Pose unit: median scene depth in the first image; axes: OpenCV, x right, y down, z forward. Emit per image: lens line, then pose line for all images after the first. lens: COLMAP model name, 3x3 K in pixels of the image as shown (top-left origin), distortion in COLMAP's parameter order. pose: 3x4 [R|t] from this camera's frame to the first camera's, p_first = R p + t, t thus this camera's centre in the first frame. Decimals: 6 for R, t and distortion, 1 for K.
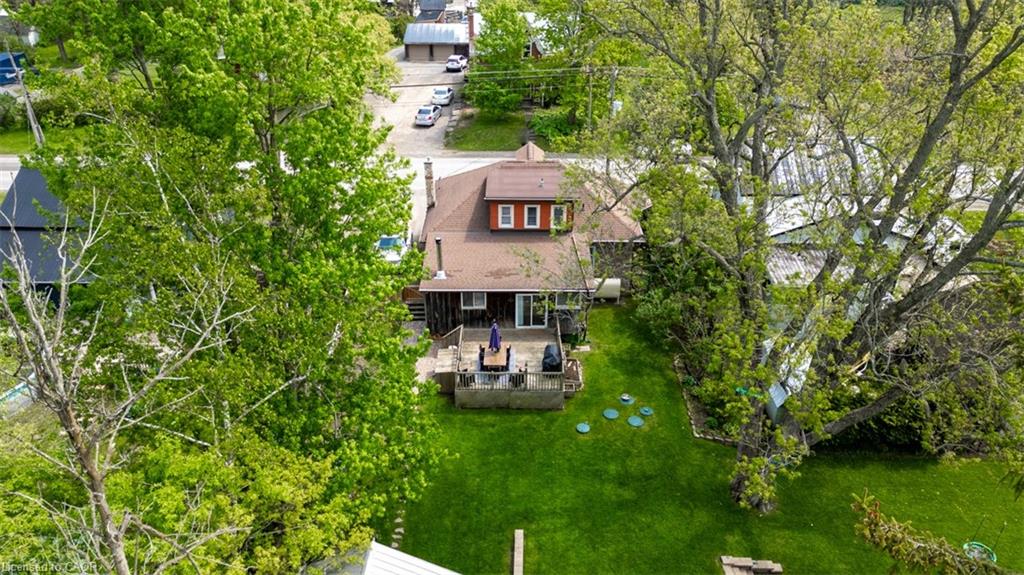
lens RADIAL K [[713.4, 0, 508.9], [0, 713.4, 287.1], [0, 0, 1]] dist [0.059835, -0.058056]
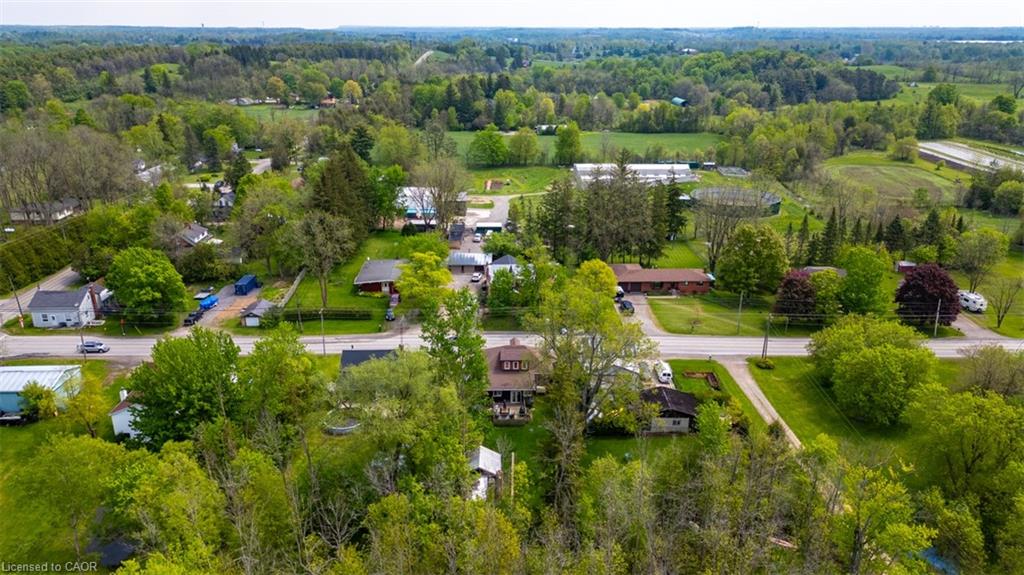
lens RADIAL K [[713.4, 0, 508.9], [0, 713.4, 287.1], [0, 0, 1]] dist [0.059835, -0.058056]
pose [[0.999778, -0.006110, 0.020151, -0.059977], [0.009178, 0.987735, -0.155870, 0.046809], [-0.018951, 0.156021, 0.987572, -2.219461]]
